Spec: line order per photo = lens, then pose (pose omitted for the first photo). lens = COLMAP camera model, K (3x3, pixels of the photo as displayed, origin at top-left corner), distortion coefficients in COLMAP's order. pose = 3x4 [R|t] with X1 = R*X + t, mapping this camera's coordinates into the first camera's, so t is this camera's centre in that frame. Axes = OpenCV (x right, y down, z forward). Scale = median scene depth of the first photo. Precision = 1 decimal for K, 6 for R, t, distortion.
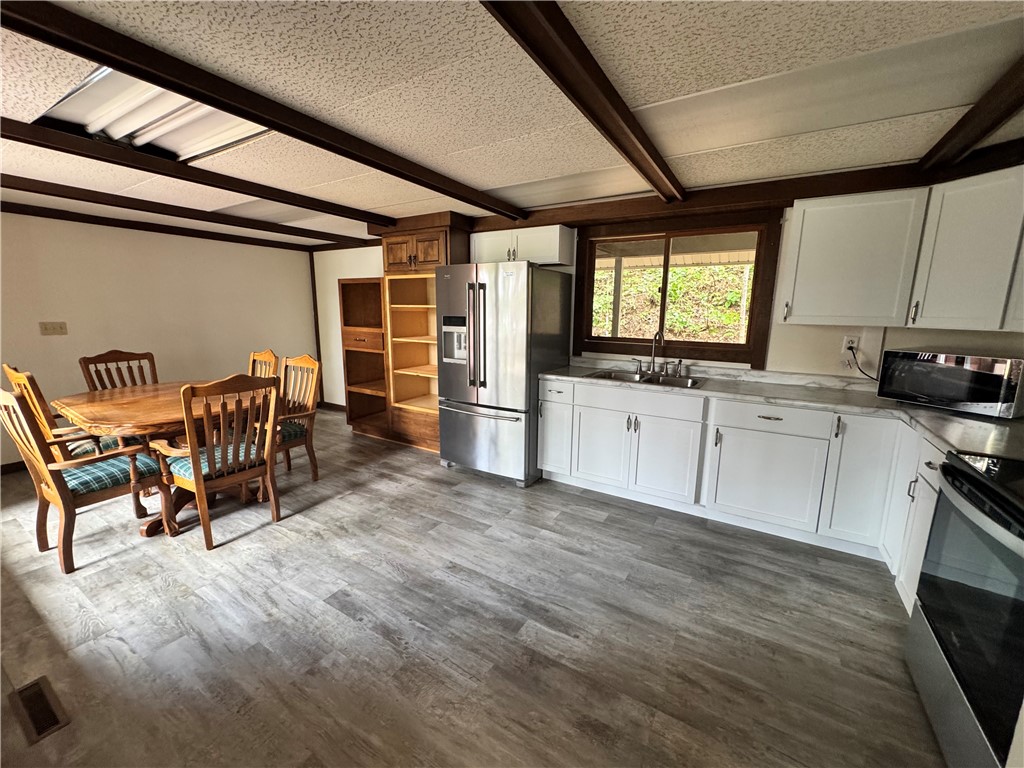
lens RADIAL K [[408.6, 0, 511.1], [0, 408.6, 380.7], [0, 0, 1]] dist [-0.000687, 0.000159]
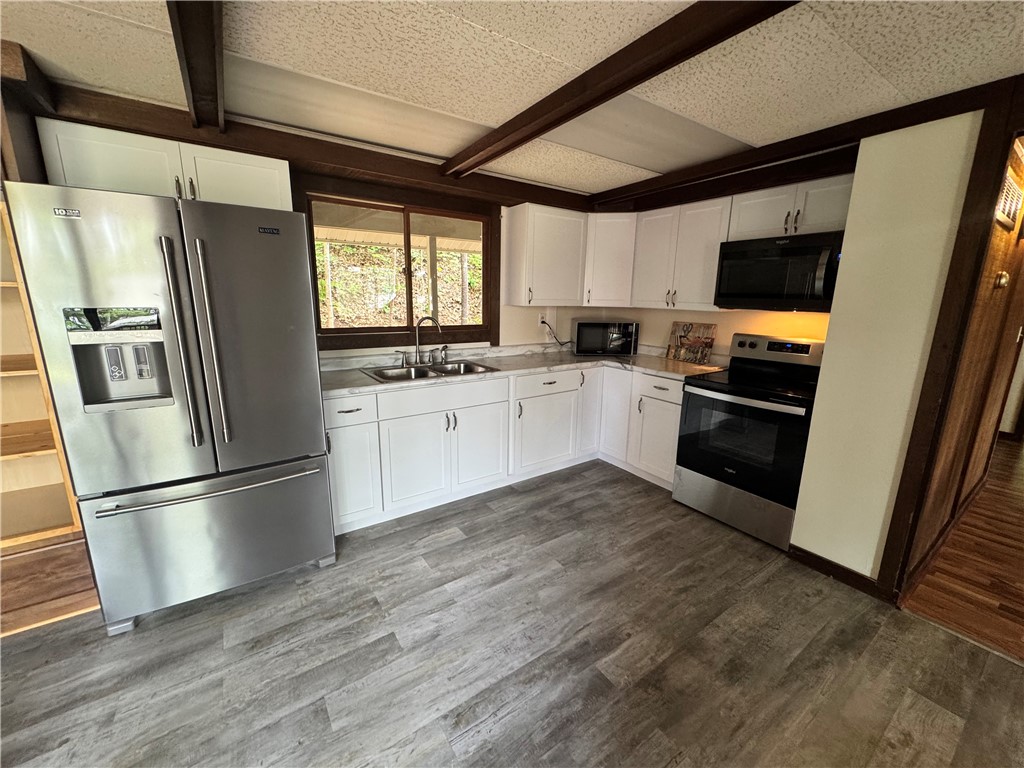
lens RADIAL K [[408.6, 0, 512.5], [0, 408.6, 381.4], [0, 0, 1]] dist [-0.000687, 0.000159]
pose [[0.406699, -0.193485, 0.892838, -0.485137], [0.145912, 0.978526, 0.145590, -0.103227], [-0.901835, 0.071065, 0.426197, 0.541498]]
